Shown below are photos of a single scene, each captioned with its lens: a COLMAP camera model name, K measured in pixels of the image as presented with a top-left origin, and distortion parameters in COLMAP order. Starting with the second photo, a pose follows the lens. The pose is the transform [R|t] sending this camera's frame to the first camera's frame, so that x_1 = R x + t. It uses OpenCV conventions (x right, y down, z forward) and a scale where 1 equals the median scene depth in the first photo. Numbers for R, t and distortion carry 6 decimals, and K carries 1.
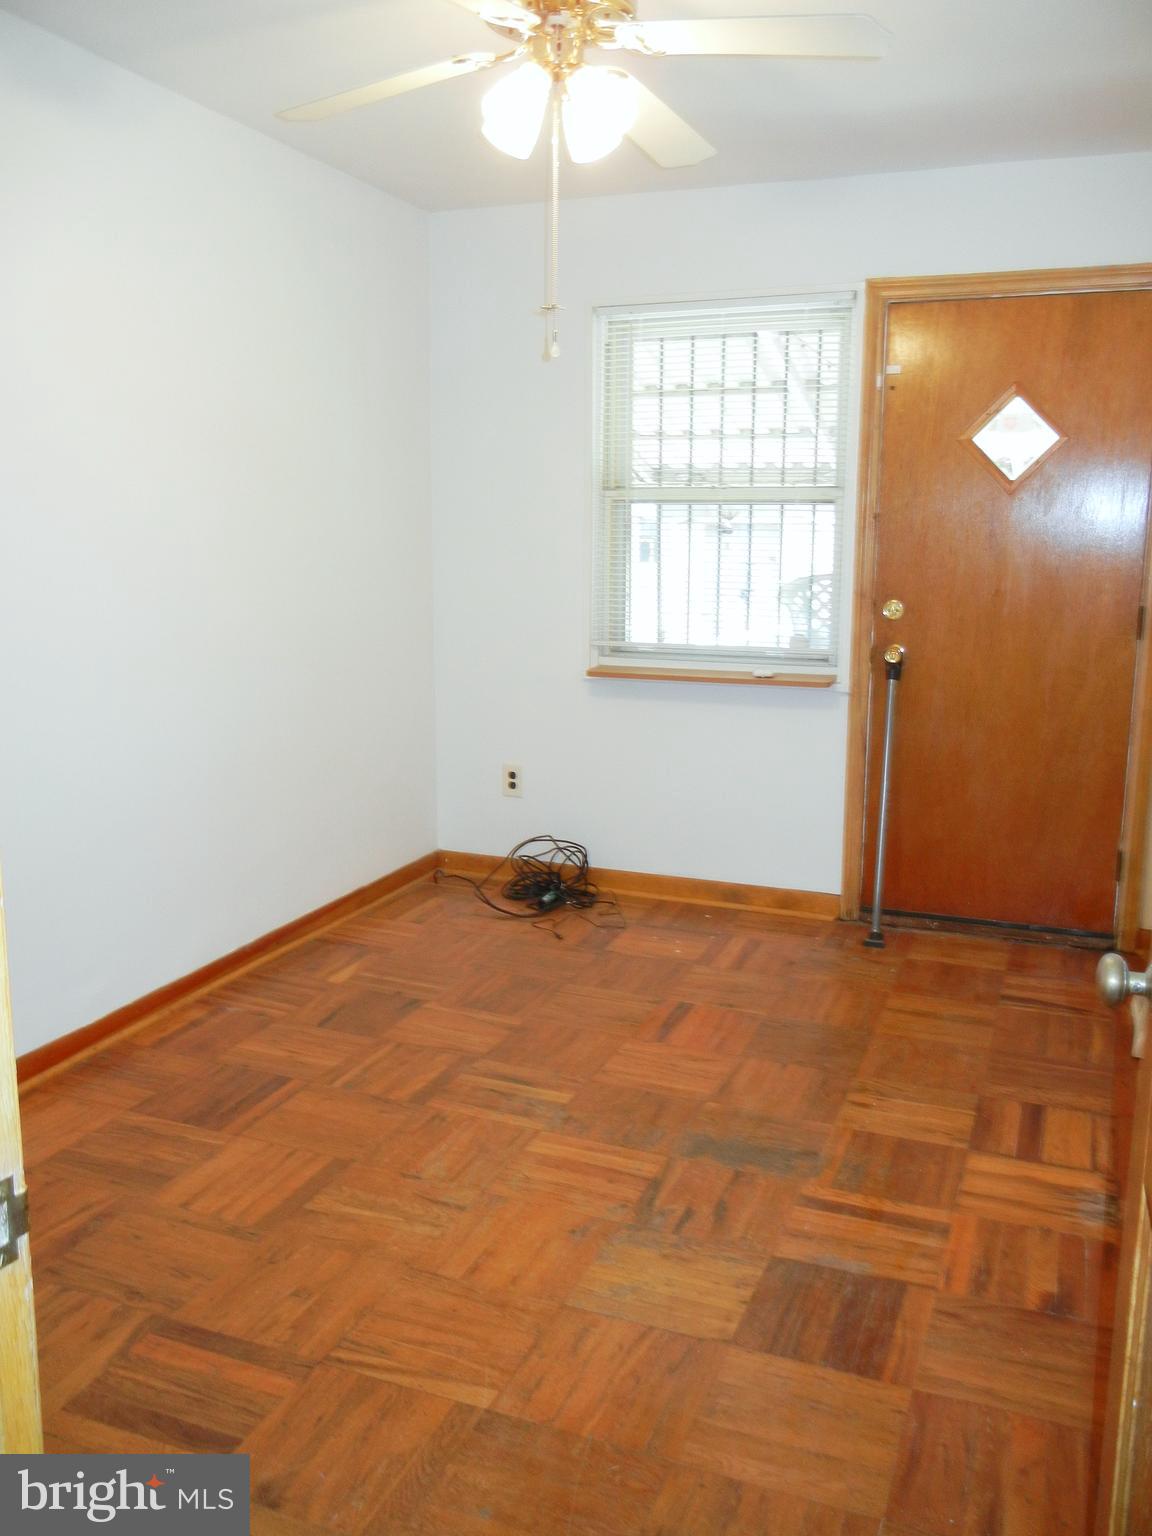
lens RADIAL K [[1311.8, 0, 576.0], [0, 1311.8, 768.0], [0, 0, 1]] dist [-0.008539, 0.008139]
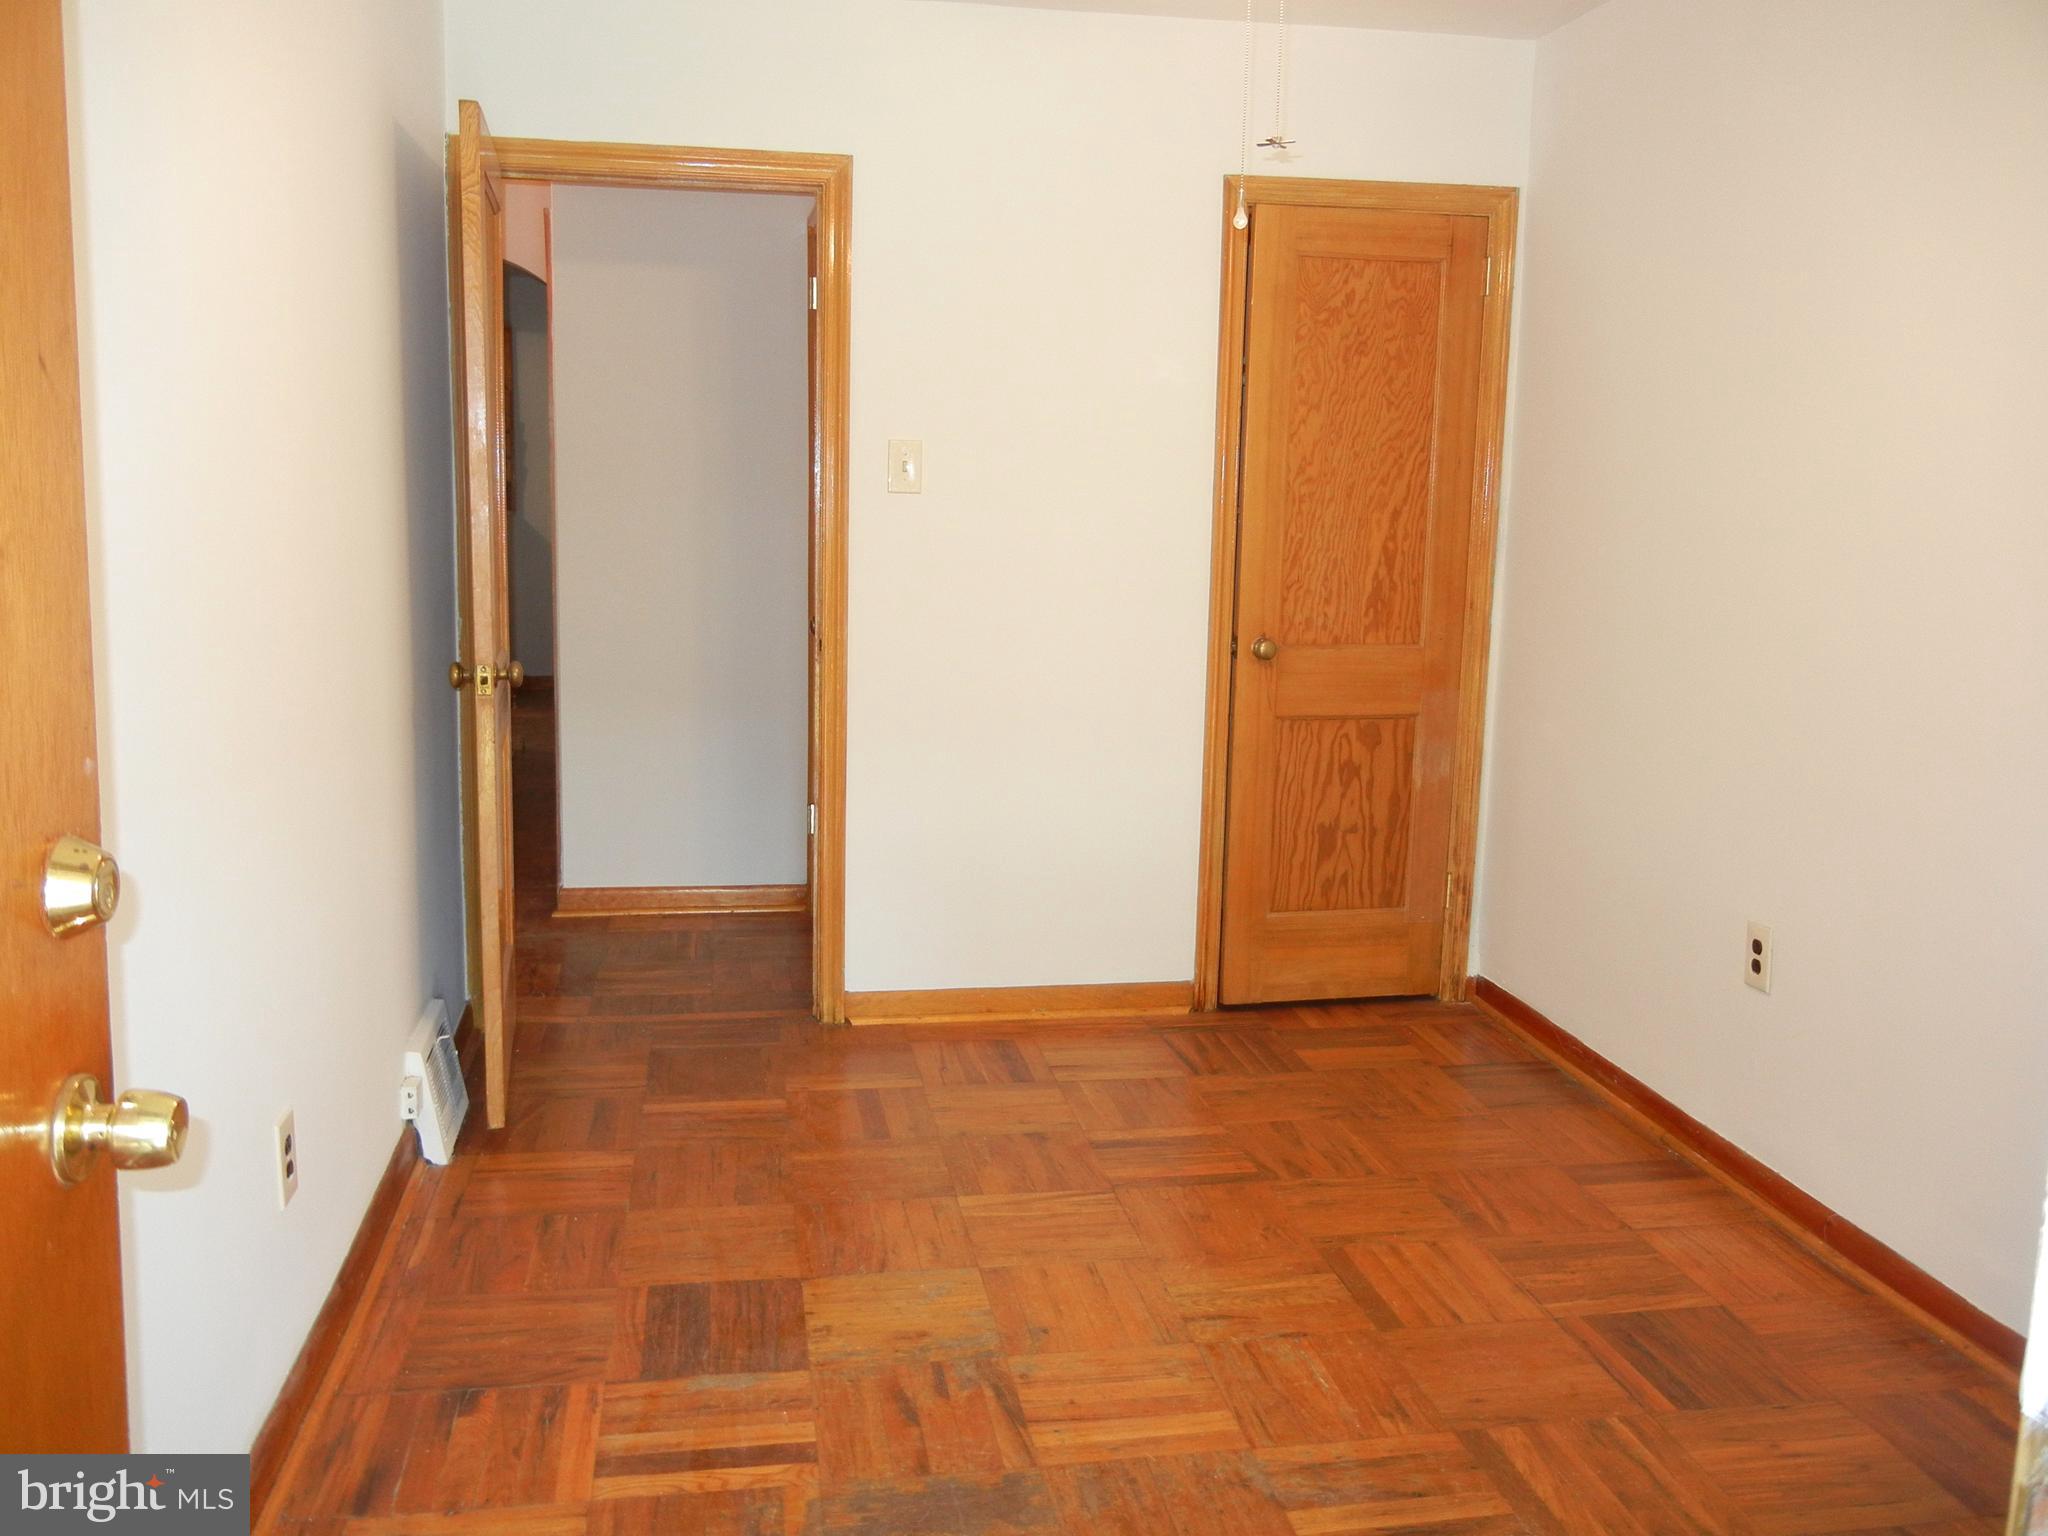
lens RADIAL K [[1749.1, 0, 1024.0], [0, 1749.1, 768.0], [0, 0, 1]] dist [-0.008539, 0.008139]
pose [[-0.852514, 0.053129, -0.519997, 0.559902], [-0.131151, 0.941256, 0.311187, -0.316854], [0.505983, 0.333490, -0.795466, 1.749526]]
